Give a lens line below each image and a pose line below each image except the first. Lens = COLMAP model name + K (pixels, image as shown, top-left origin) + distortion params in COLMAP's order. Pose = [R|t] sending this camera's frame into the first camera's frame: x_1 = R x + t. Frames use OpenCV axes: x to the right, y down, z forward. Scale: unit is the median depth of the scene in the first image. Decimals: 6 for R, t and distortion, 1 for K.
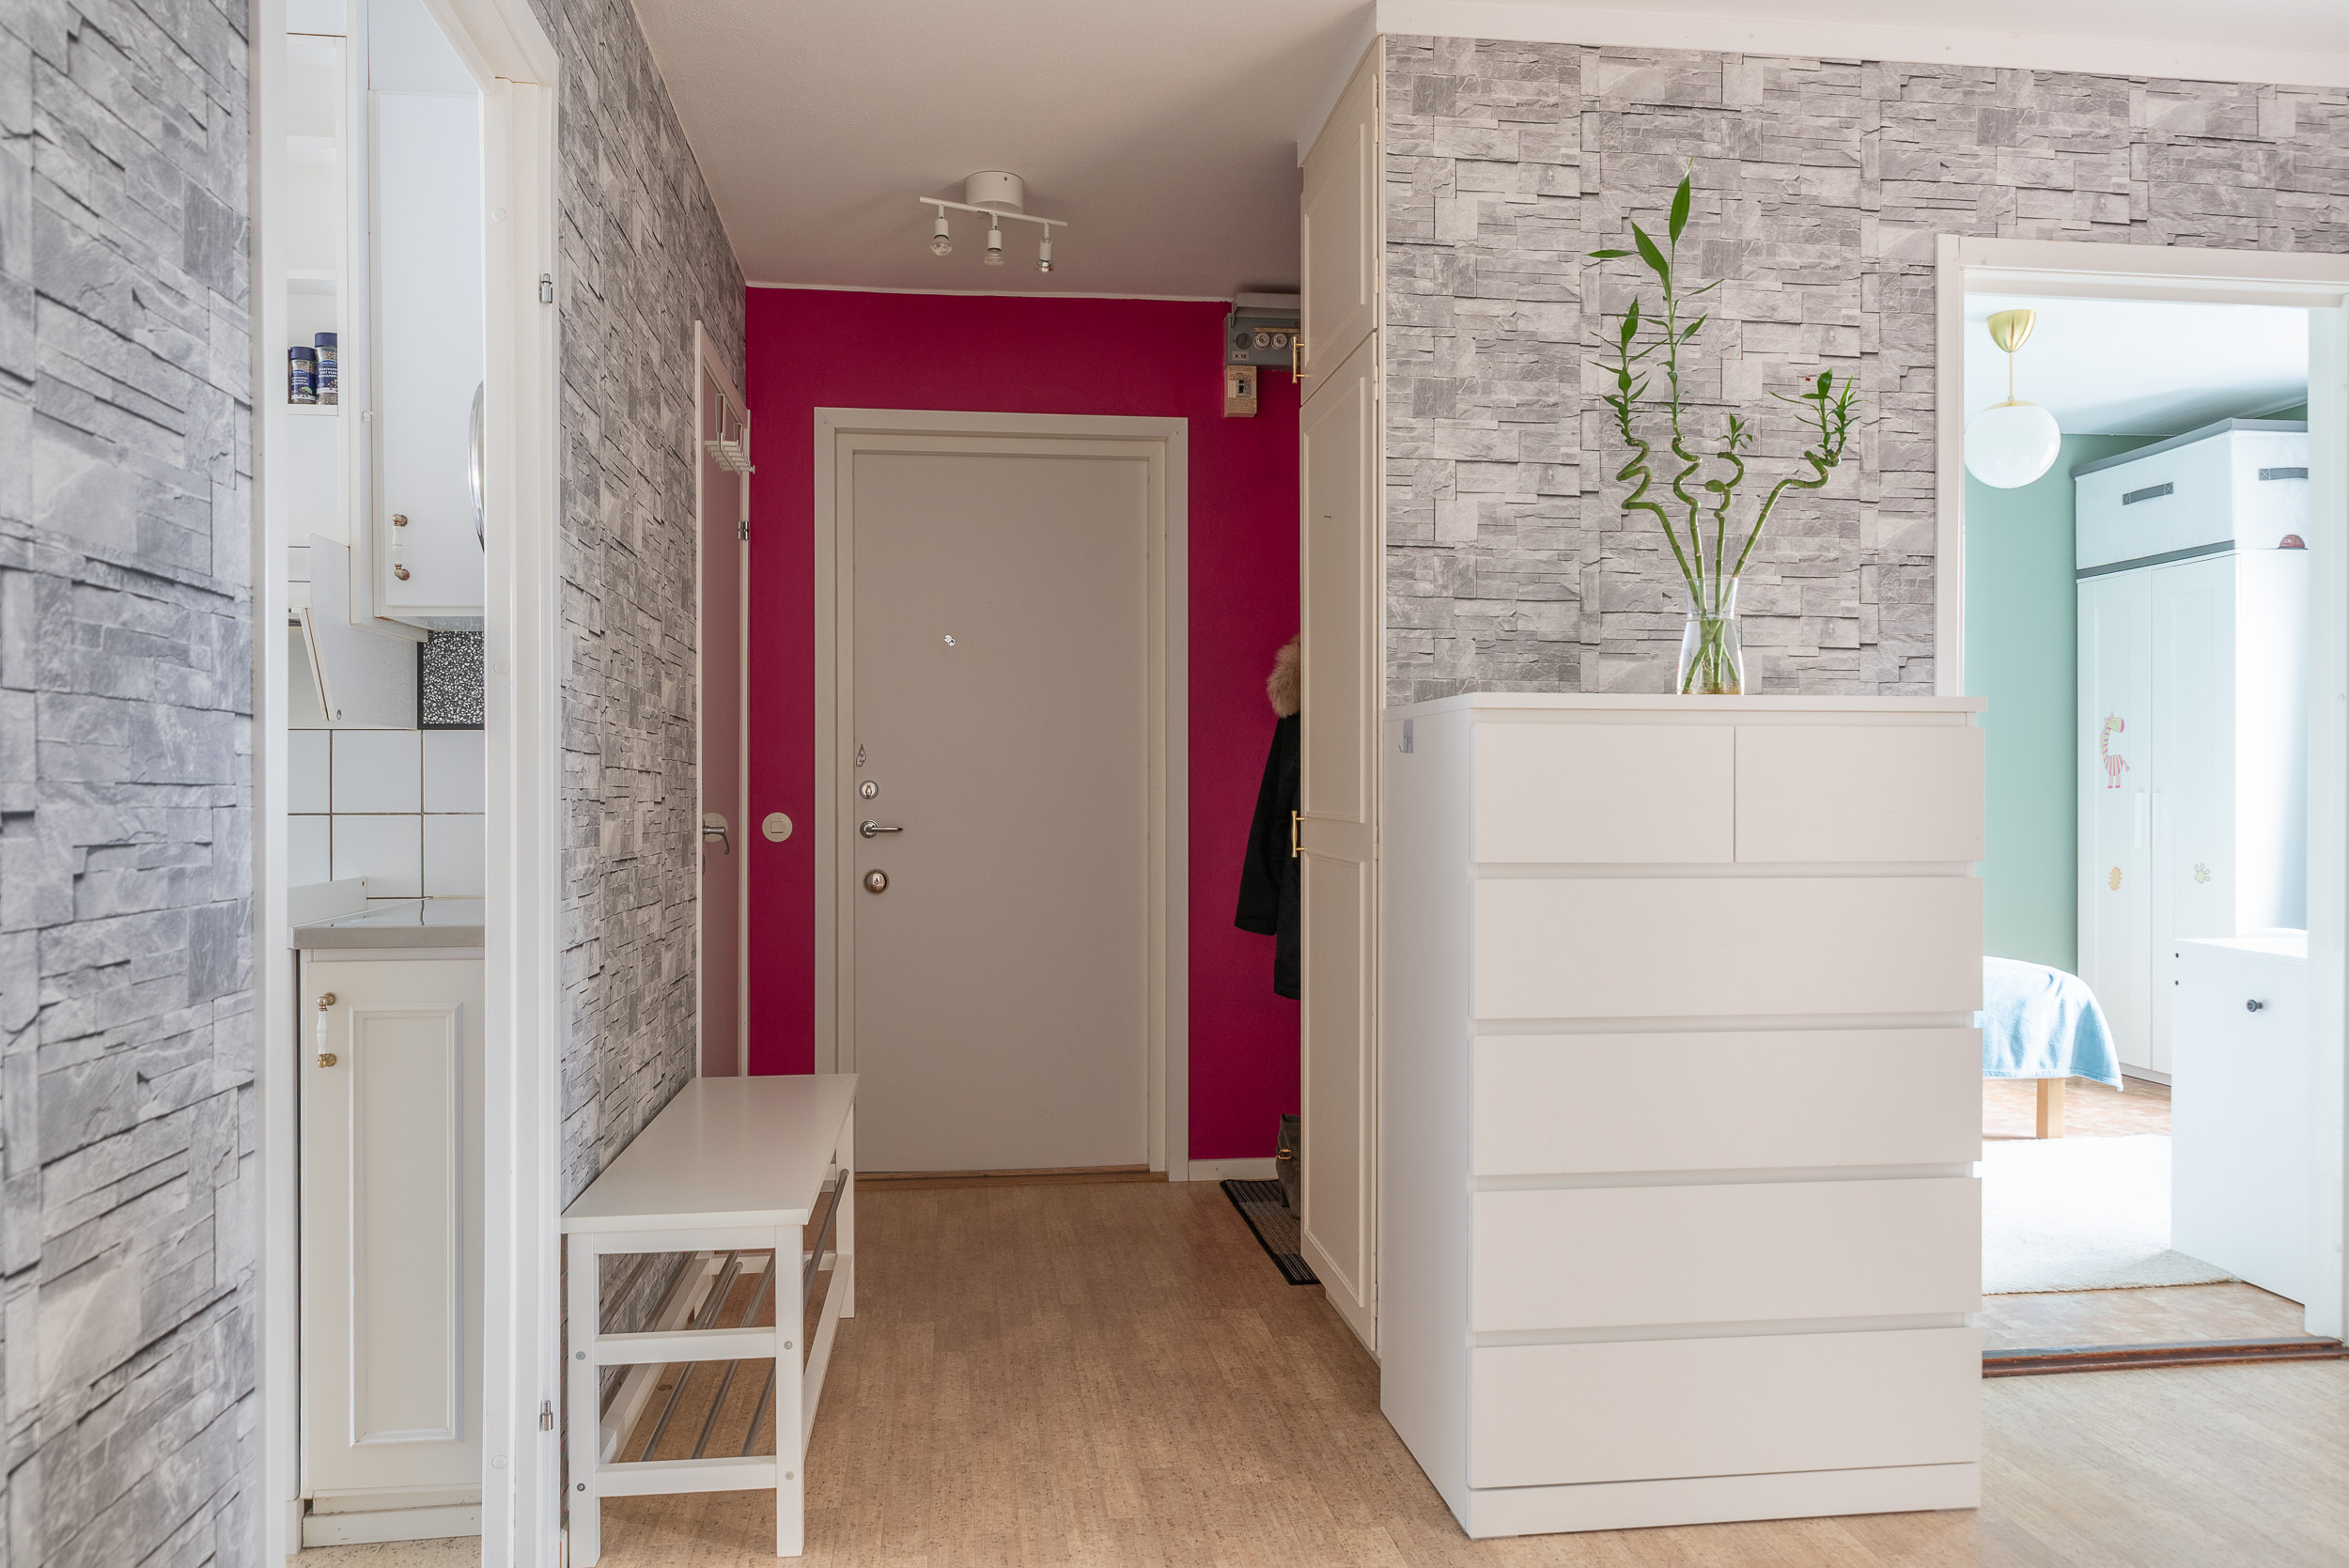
lens RADIAL K [[1623.8, 0, 1177.1], [0, 1623.8, 785.0], [0, 0, 1]] dist [0.021498, 0.005393]
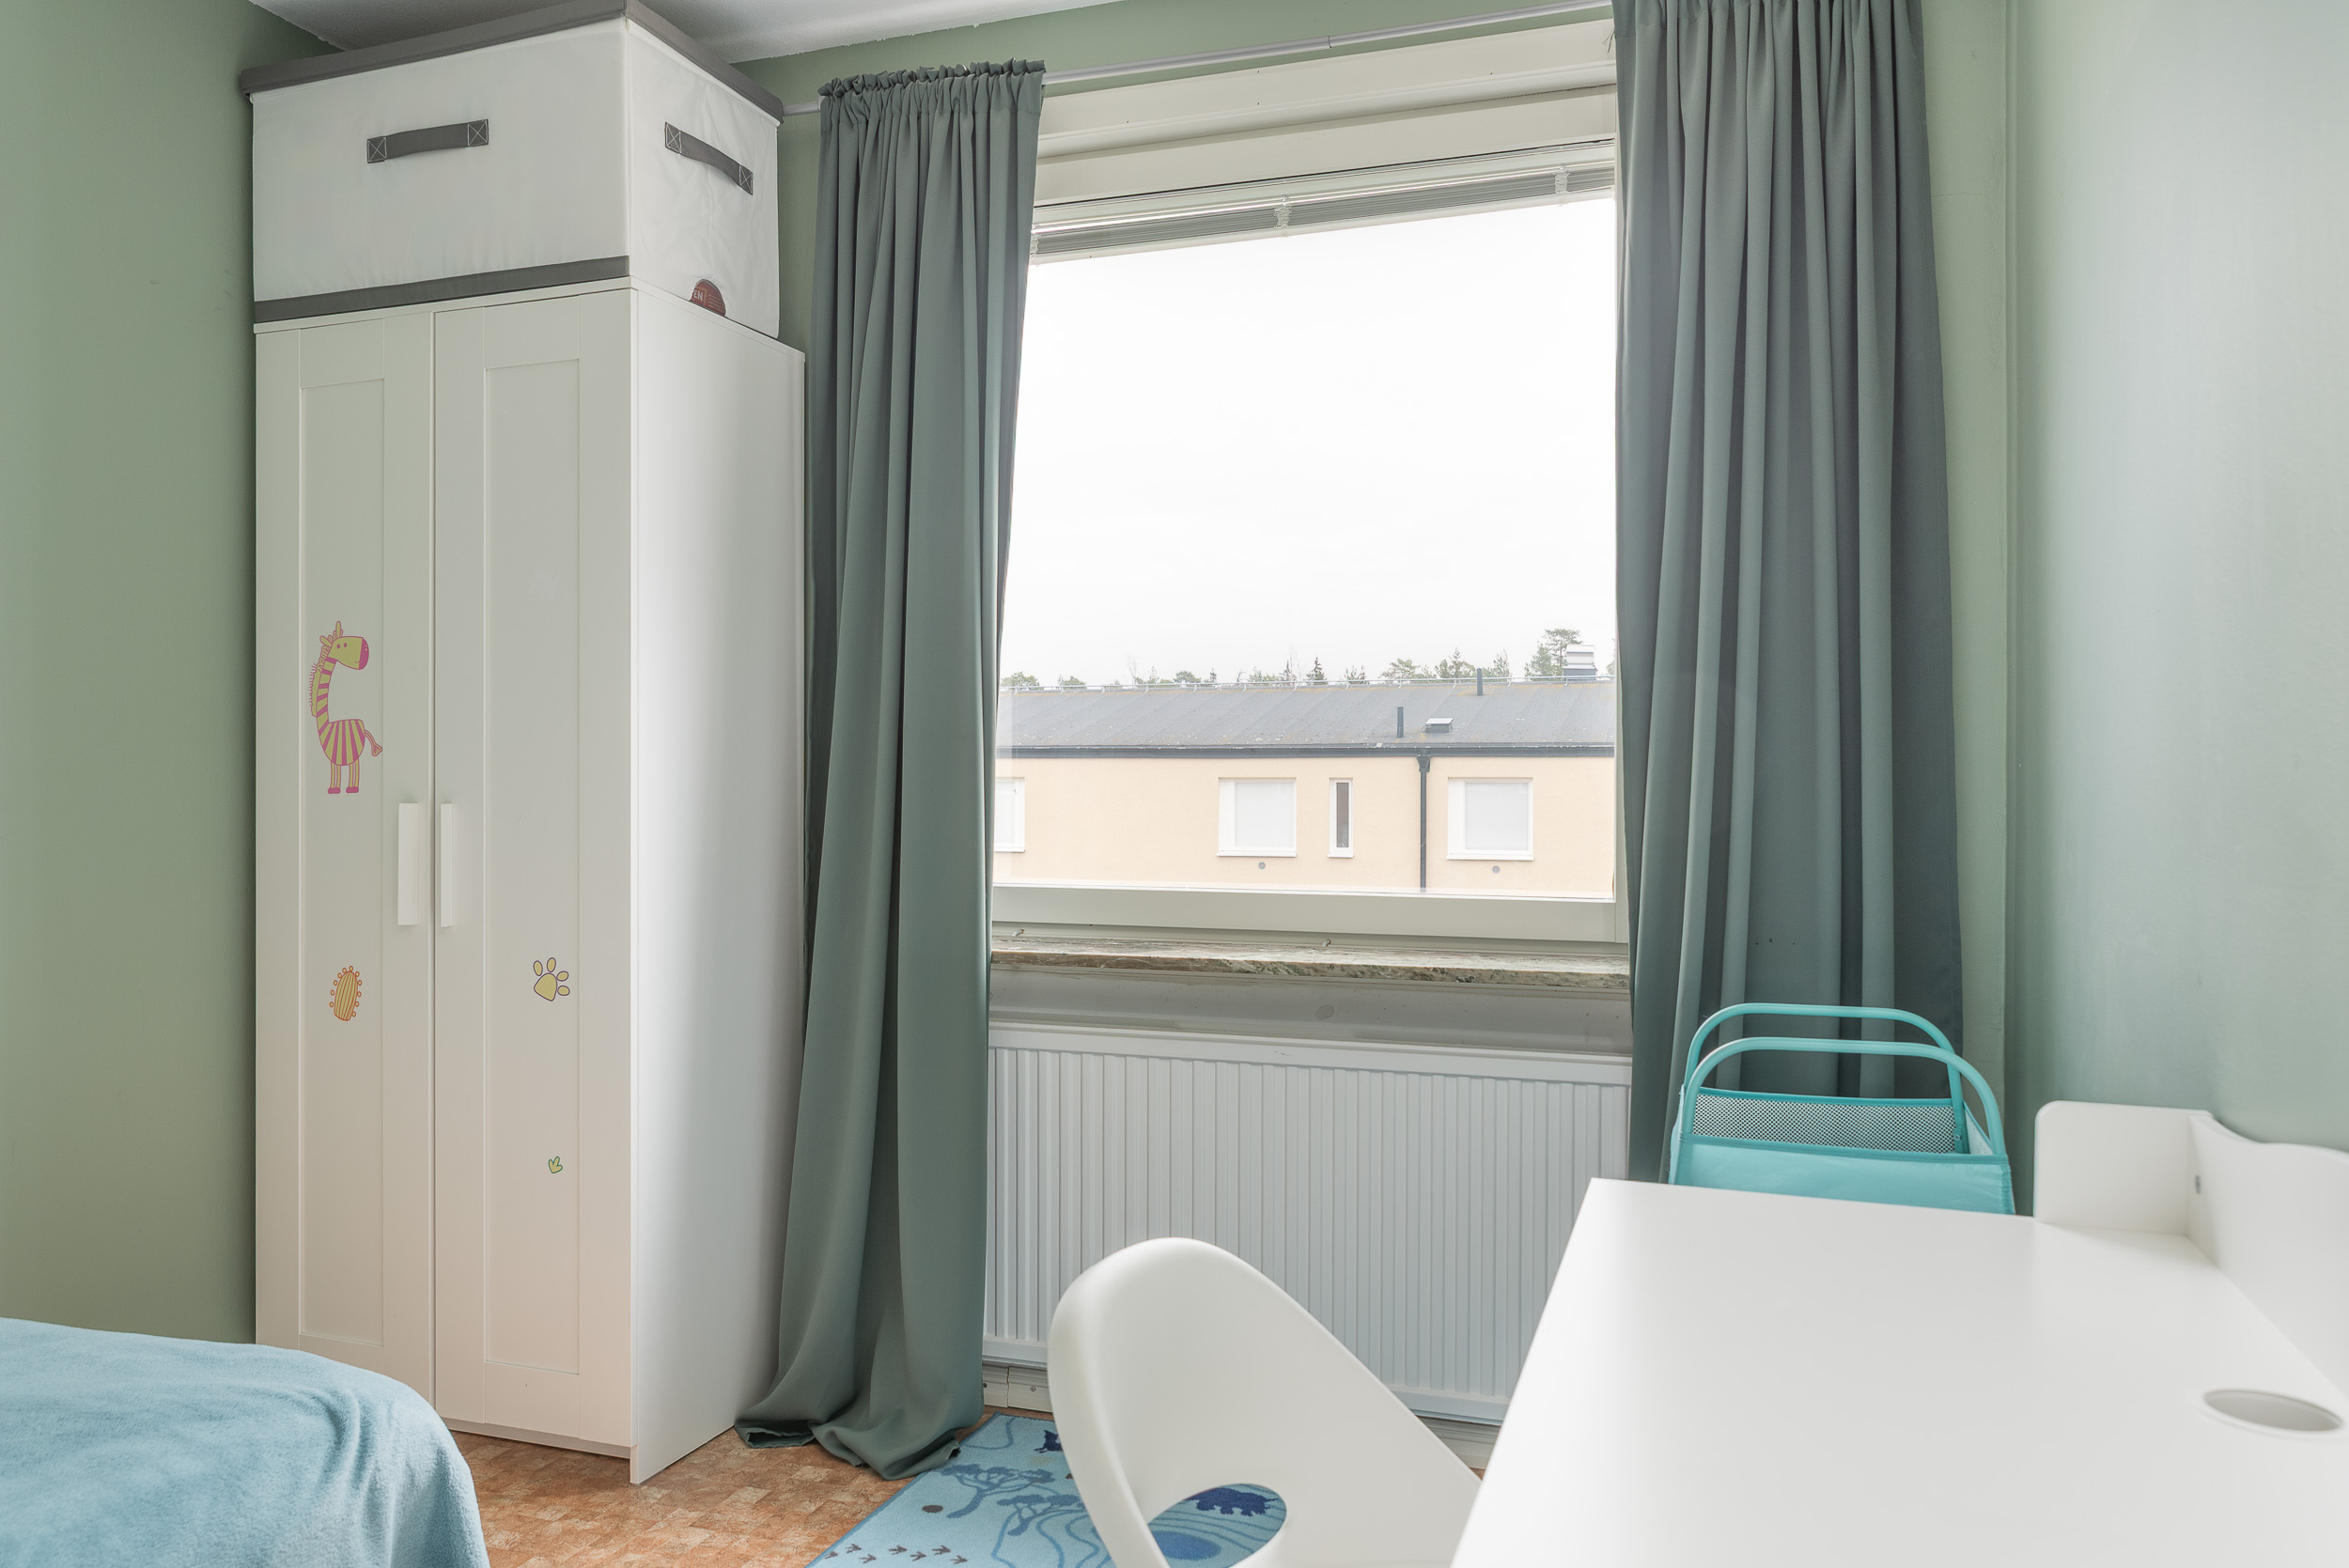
lens RADIAL K [[1663.9, 0, 1182.5], [0, 1663.9, 783.0], [0, 0, 1]] dist [-0.007185, -0.004850]
pose [[0.451856, 0.000653, 0.892091, 0.295023], [-0.001433, 0.999999, -0.000006, -0.001232], [-0.892090, -0.001276, 0.451856, 0.643337]]
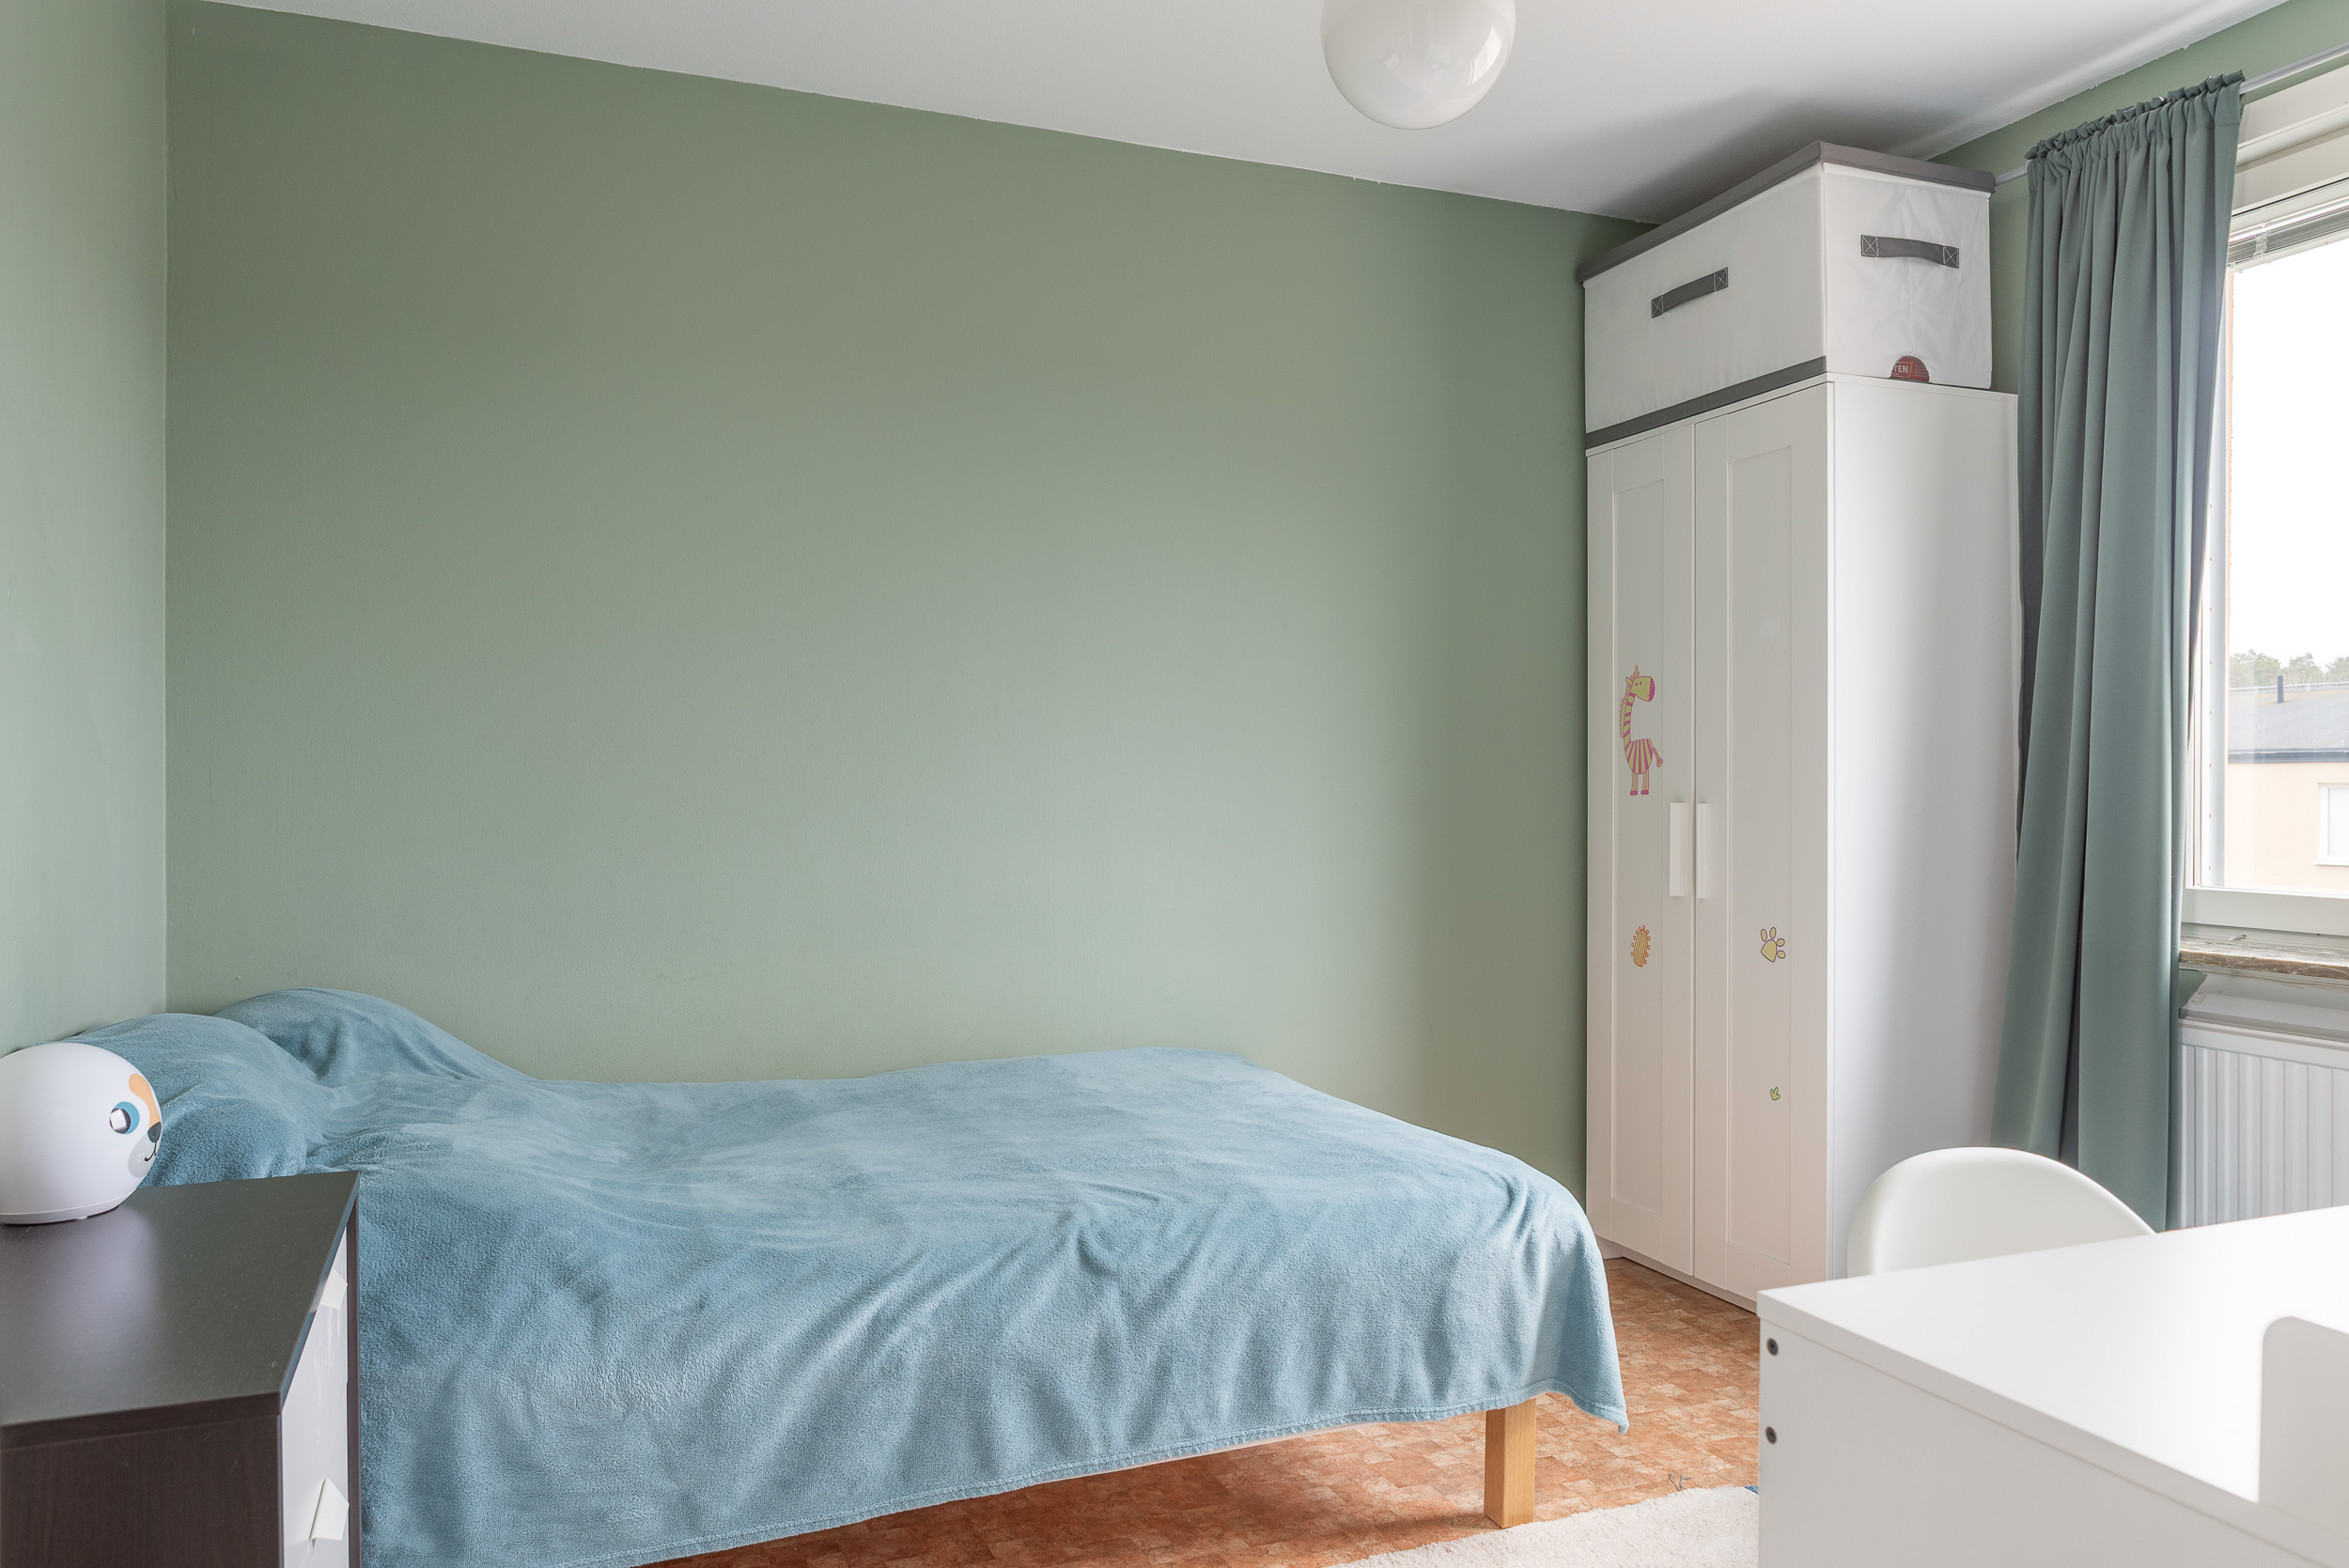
lens RADIAL K [[1663.9, 0, 1172.6], [0, 1663.9, 786.6], [0, 0, 1]] dist [-0.007185, -0.004850]
pose [[0.972463, 0.001971, 0.233049, 0.290591], [-0.002085, 0.999998, 0.000242, -0.000963], [-0.233048, -0.000721, 0.972465, 0.492069]]
